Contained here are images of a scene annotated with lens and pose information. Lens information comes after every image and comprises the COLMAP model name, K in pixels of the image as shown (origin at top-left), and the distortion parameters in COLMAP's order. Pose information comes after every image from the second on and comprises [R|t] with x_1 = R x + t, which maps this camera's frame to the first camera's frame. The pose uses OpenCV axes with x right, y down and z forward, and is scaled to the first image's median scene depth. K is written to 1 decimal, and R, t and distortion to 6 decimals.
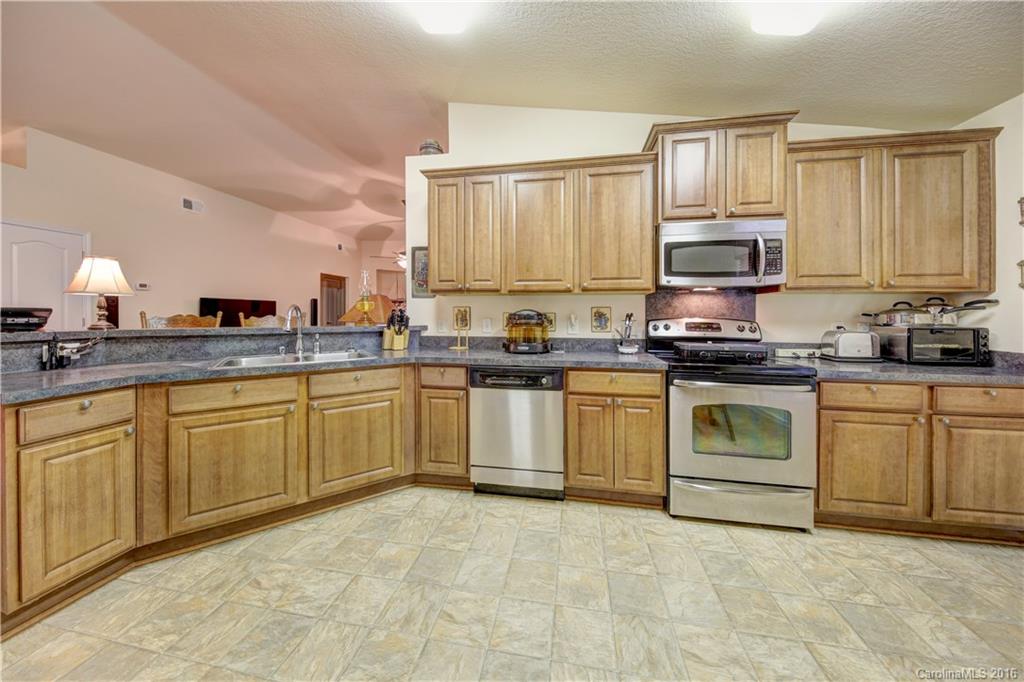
lens RADIAL K [[333.1, 0, 514.1], [0, 333.1, 316.7], [0, 0, 1]] dist [-0.001449, -0.000169]
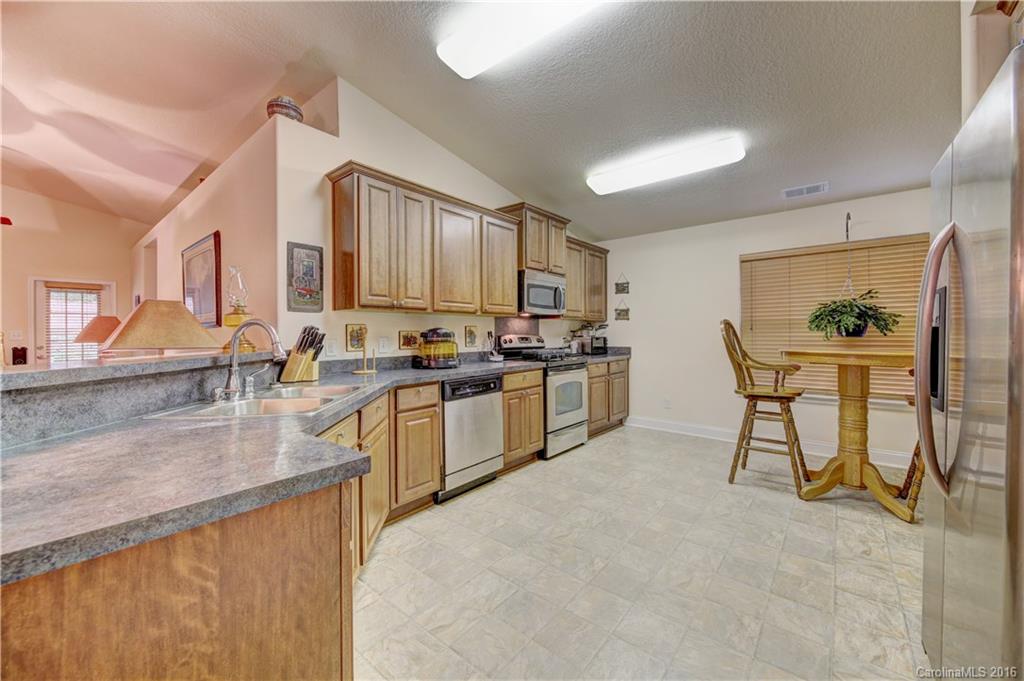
lens RADIAL K [[391.4, 0, 518.4], [0, 391.4, 333.4], [0, 0, 1]] dist [0.000247, -0.000109]
pose [[0.485742, -0.008388, 0.874062, -1.065853], [0.013053, 0.999912, 0.002342, -0.003941], [-0.874005, 0.010271, 0.485808, 0.186199]]
